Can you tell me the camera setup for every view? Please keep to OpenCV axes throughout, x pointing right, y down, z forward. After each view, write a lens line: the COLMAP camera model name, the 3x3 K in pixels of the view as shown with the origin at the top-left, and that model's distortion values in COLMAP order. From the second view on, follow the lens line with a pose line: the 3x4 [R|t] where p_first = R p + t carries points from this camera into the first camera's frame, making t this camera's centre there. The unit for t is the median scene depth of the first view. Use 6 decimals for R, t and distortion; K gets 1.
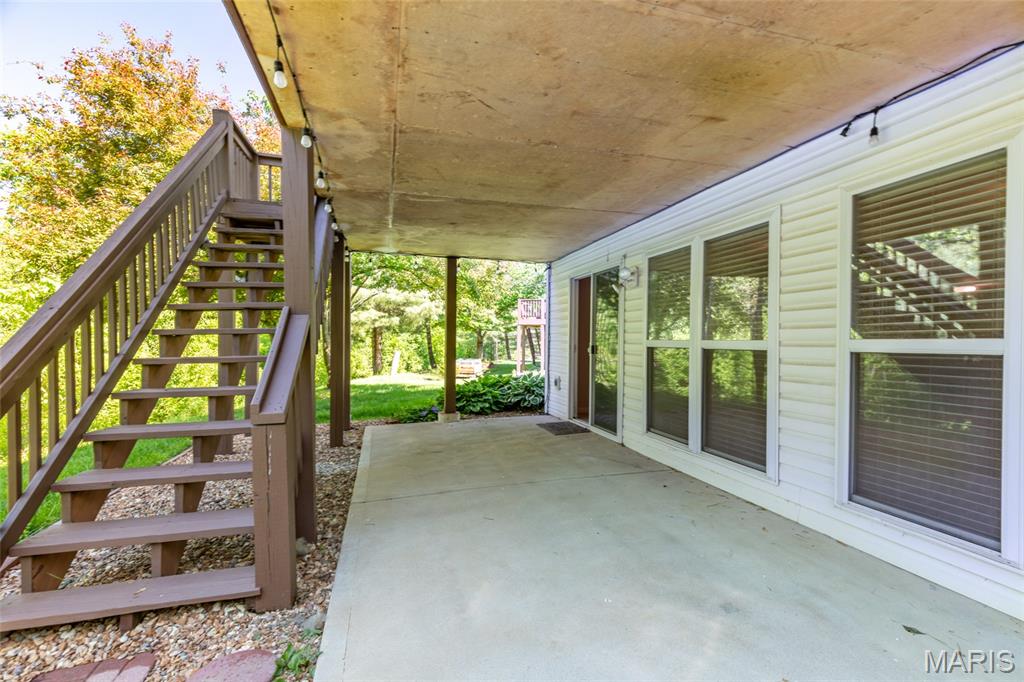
lens RADIAL K [[454.0, 0, 514.3], [0, 454.0, 344.6], [0, 0, 1]] dist [0.003580, 0.000521]
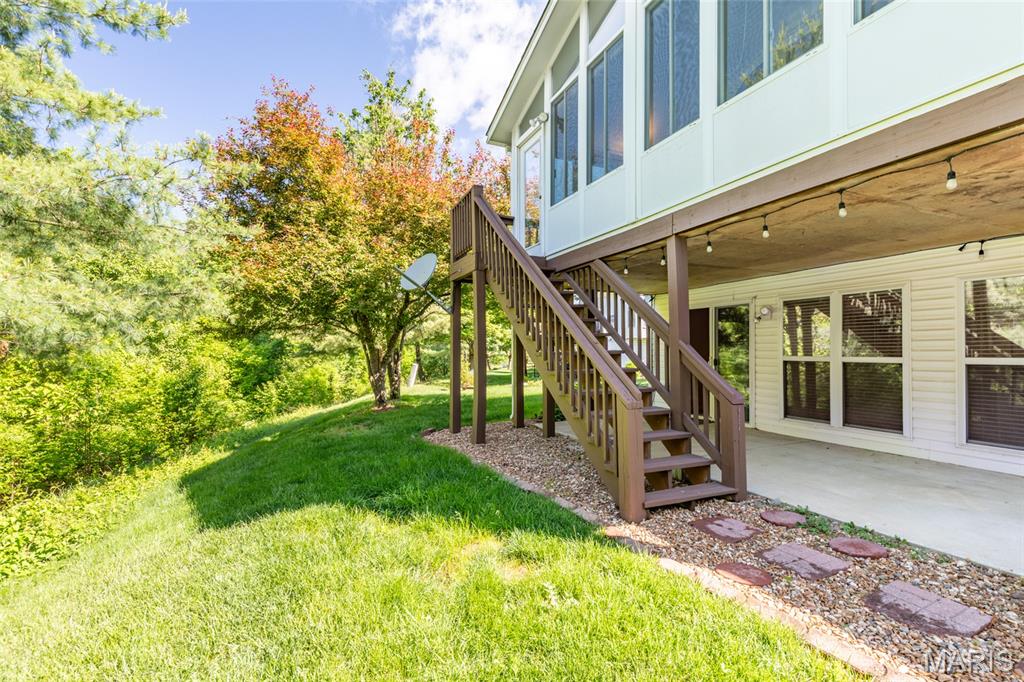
lens RADIAL K [[454.0, 0, 514.3], [0, 454.0, 344.6], [0, 0, 1]] dist [0.003580, 0.000521]
pose [[0.991490, -0.002766, 0.130157, -1.132613], [0.005633, 0.999749, -0.021663, -0.028826], [-0.130064, 0.022212, 0.991257, -0.525791]]
